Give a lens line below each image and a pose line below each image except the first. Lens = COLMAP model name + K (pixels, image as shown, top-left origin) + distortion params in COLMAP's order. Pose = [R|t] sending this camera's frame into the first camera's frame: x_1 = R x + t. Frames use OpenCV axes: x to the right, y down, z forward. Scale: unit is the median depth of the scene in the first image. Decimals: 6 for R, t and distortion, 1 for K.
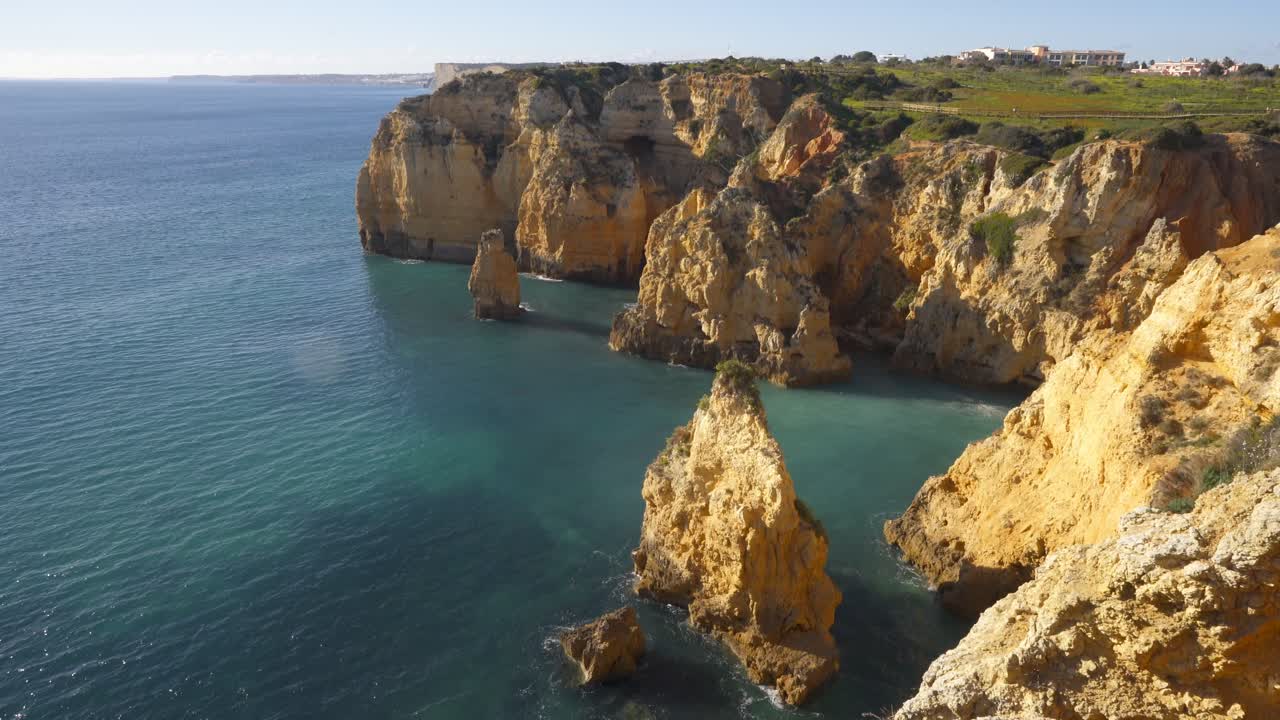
lens RADIAL K [[765.2, 0, 640.0], [0, 765.2, 360.0], [0, 0, 1]] dist [-0.003224, -0.001395]
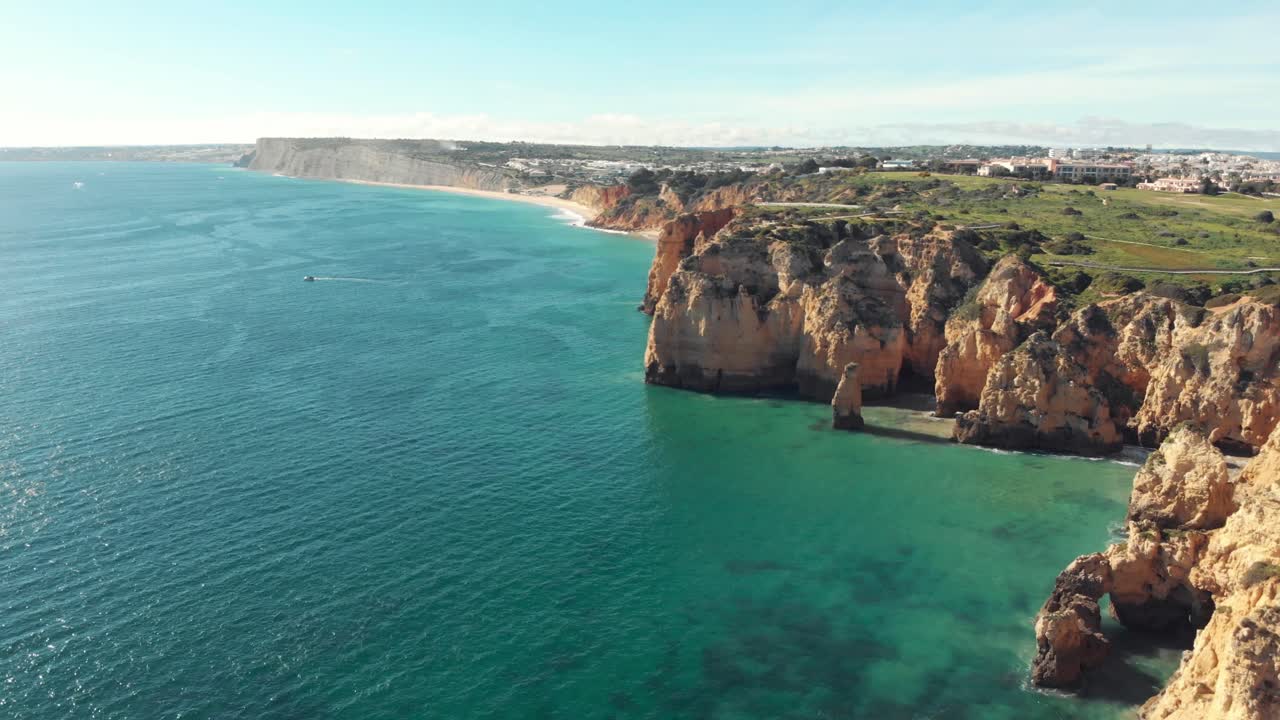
lens RADIAL K [[986.9, 0, 658.1], [0, 986.9, 373.5], [0, 0, 1]] dist [0.144389, -0.344146]
pose [[0.986287, -0.040319, 0.160039, -0.881010], [0.060925, 0.990156, -0.126015, 0.065938], [-0.153383, 0.134037, 0.979034, -0.807994]]
